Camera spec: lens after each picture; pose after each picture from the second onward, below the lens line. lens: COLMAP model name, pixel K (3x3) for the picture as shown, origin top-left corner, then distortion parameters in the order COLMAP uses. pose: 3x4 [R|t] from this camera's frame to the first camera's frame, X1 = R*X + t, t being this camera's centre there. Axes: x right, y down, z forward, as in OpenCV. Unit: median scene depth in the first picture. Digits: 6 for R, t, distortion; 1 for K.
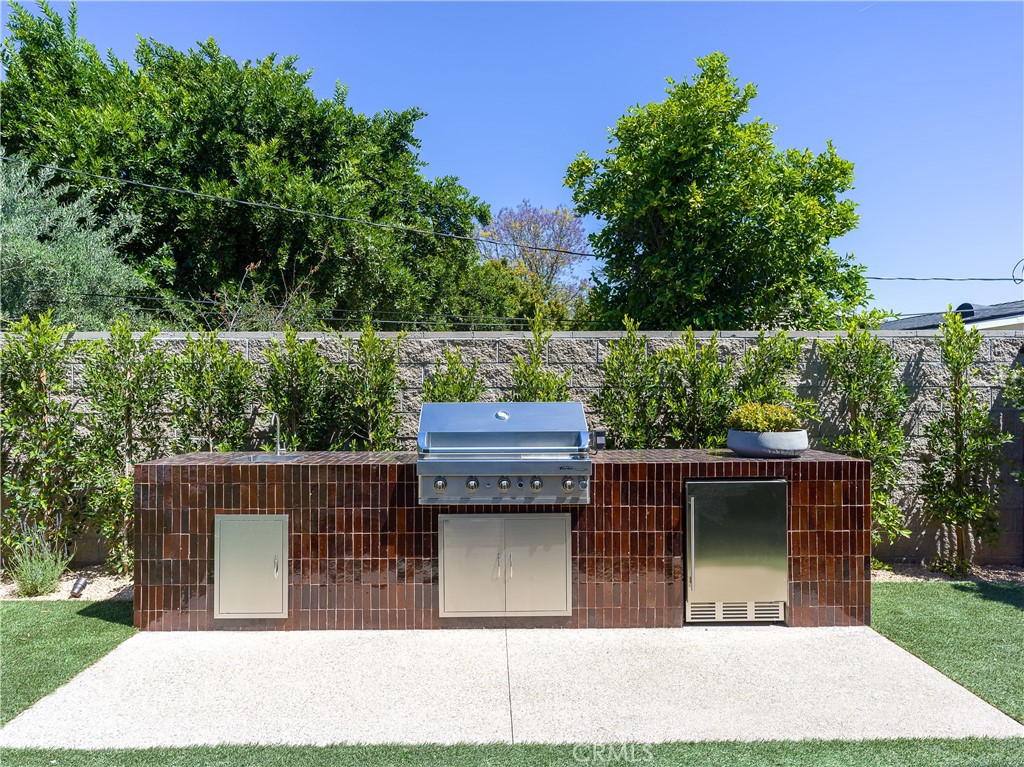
lens RADIAL K [[653.0, 0, 512.0], [0, 653.0, 383.5], [0, 0, 1]] dist [0.001295, 0.000237]
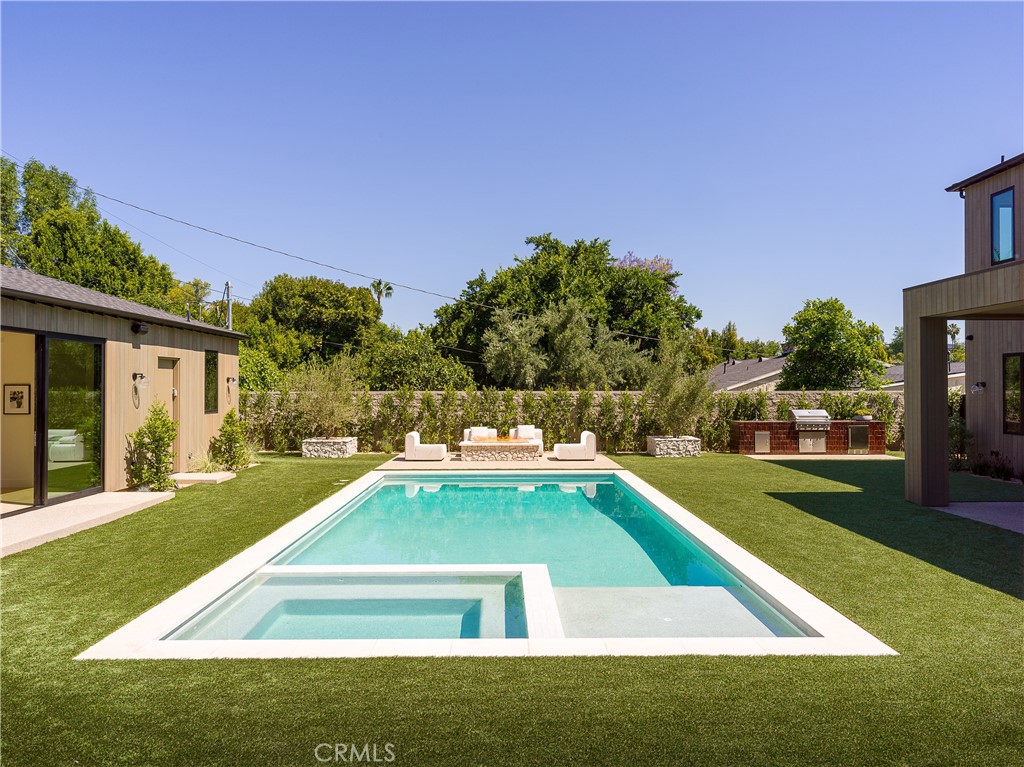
lens RADIAL K [[678.5, 0, 512.0], [0, 678.5, 383.5], [0, 0, 1]] dist [-0.003049, -0.000633]
pose [[0.999949, -0.000077, -0.010071, -1.709959], [0.000111, 0.999995, 0.003289, -0.144146], [0.010071, -0.003290, 0.999944, -3.198570]]
